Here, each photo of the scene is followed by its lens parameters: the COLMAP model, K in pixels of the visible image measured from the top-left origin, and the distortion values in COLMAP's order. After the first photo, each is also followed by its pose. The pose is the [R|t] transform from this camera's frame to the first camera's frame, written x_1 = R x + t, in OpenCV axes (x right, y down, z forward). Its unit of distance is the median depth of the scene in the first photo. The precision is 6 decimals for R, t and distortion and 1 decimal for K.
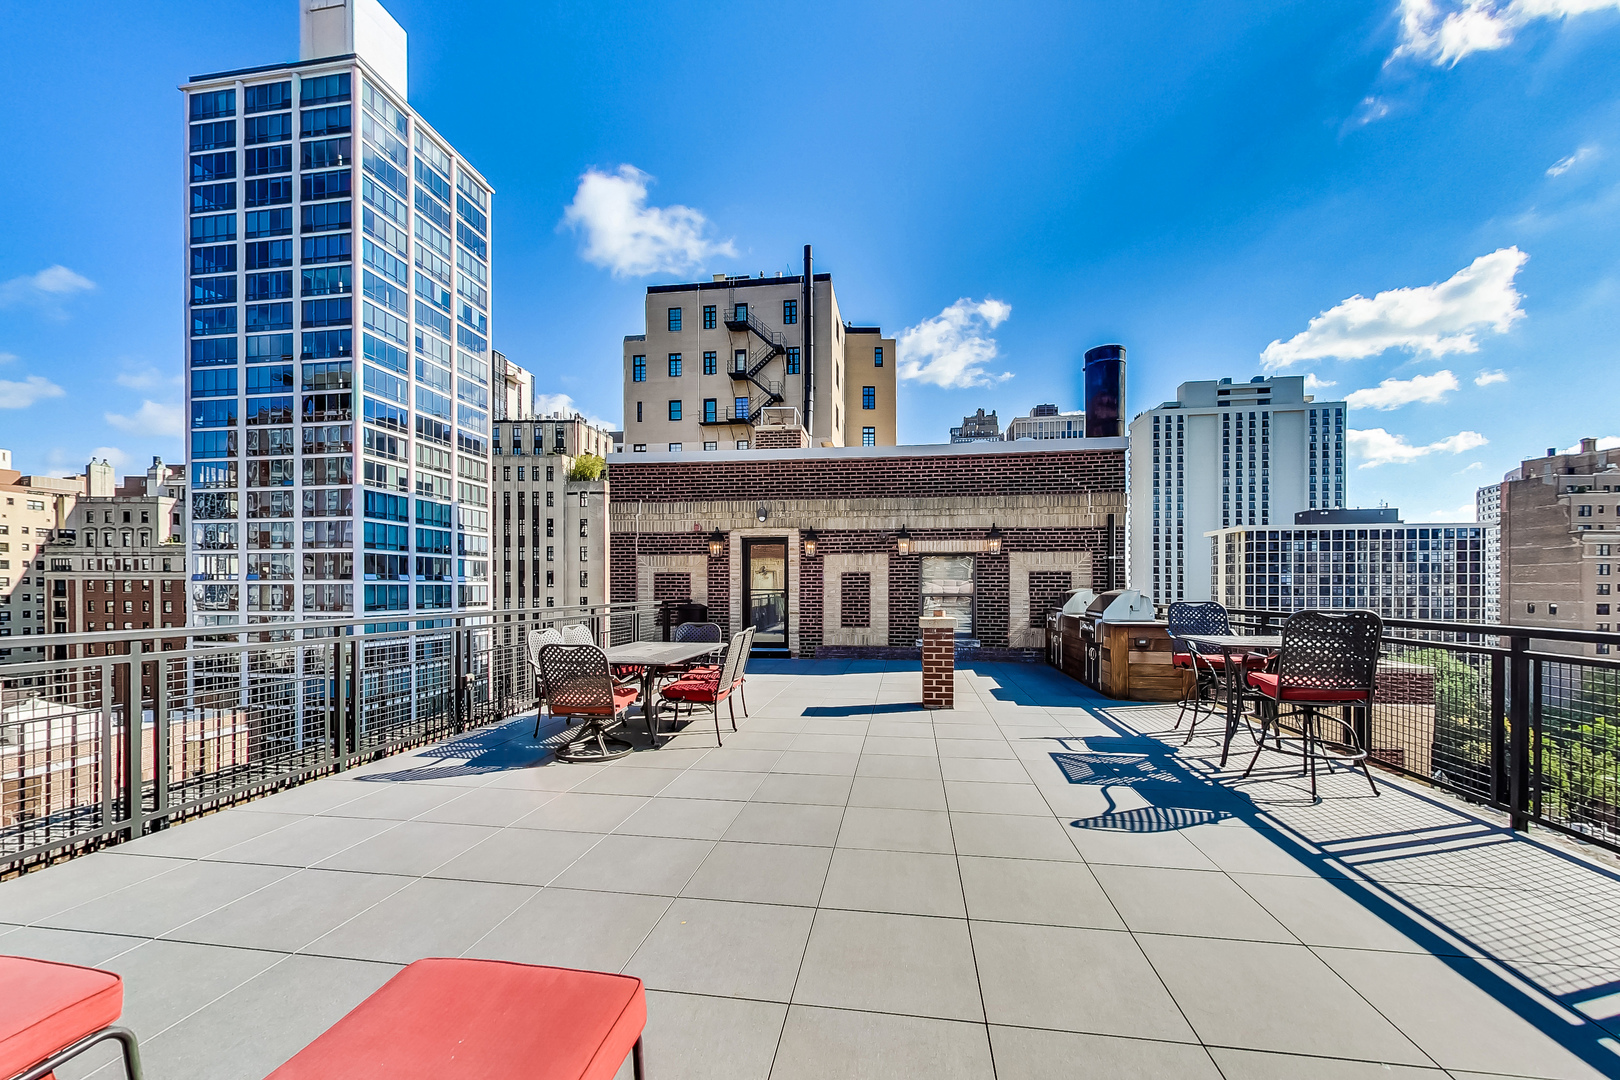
lens RADIAL K [[623.3, 0, 811.0], [0, 623.3, 586.3], [0, 0, 1]] dist [-0.000758, -0.000095]
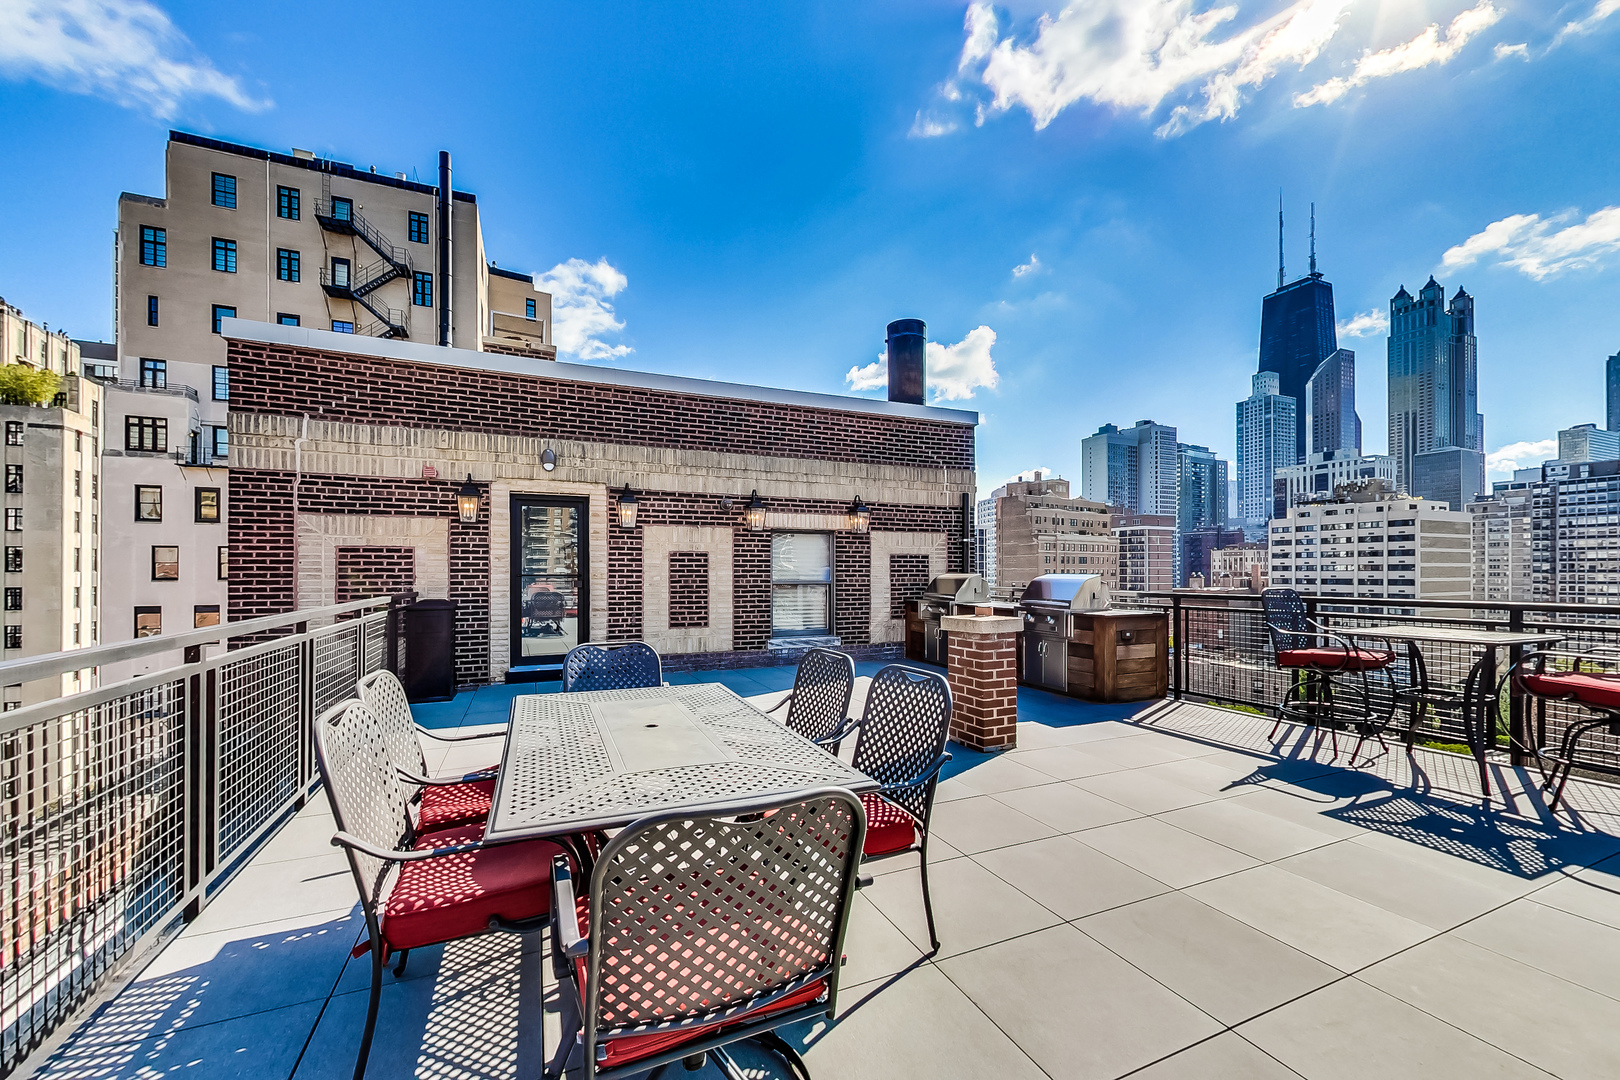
lens RADIAL K [[627.4, 0, 807.9], [0, 627.4, 565.5], [0, 0, 1]] dist [-0.002817, 0.000045]
pose [[0.845200, 0.004390, 0.534431, -0.199882], [0.000673, 0.999957, -0.009279, 0.000413], [-0.534449, 0.008202, 0.845161, 0.311475]]
